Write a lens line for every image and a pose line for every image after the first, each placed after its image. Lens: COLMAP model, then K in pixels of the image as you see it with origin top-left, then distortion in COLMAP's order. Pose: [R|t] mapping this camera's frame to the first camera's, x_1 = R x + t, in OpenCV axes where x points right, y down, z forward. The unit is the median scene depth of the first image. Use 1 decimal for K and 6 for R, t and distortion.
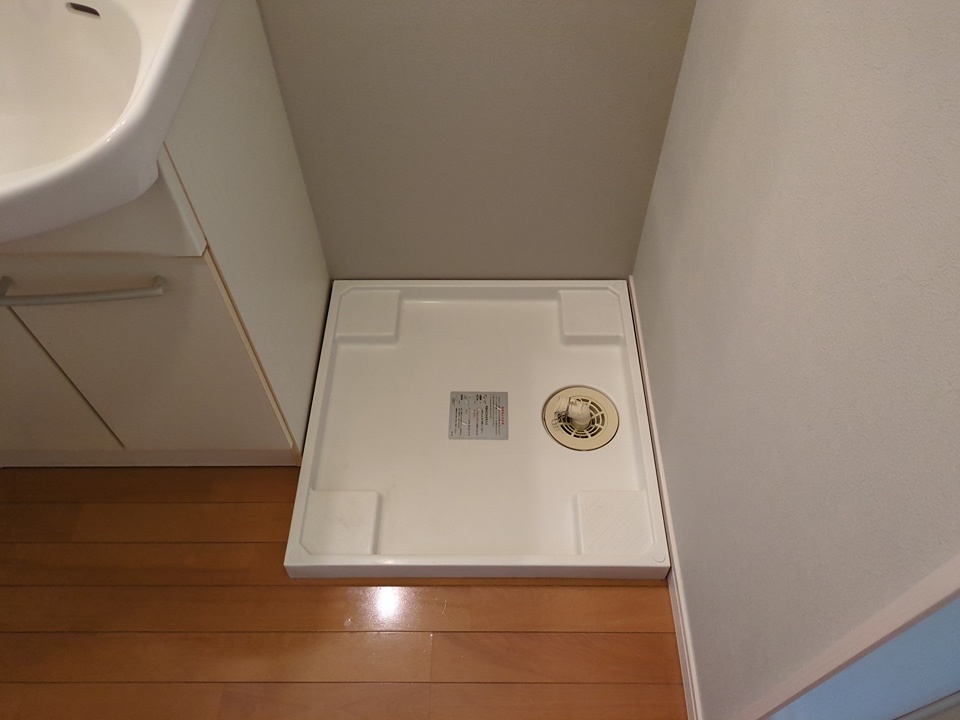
lens RADIAL K [[725.8, 0, 483.1], [0, 725.8, 360.1], [0, 0, 1]] dist [0.008721, 0.003317]
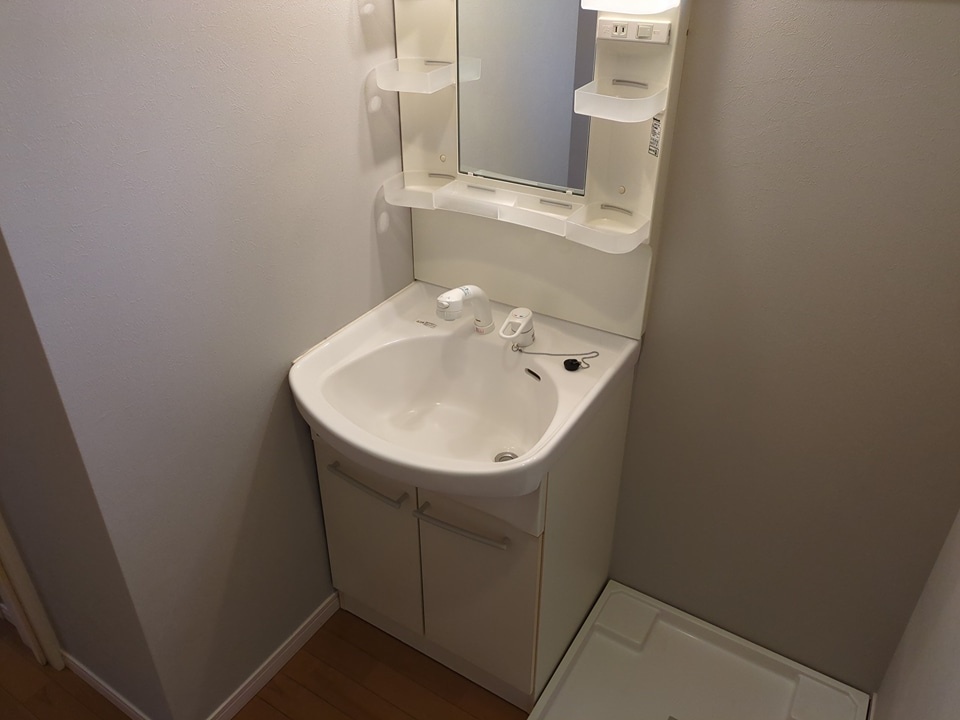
lens RADIAL K [[725.8, 0, 484.0], [0, 725.8, 358.7], [0, 0, 1]] dist [0.008721, 0.003317]
pose [[0.849493, 0.279016, -0.447786, 0.060745], [-0.430570, 0.857122, -0.282757, 0.011310], [0.304913, 0.433003, 0.848255, -0.282440]]
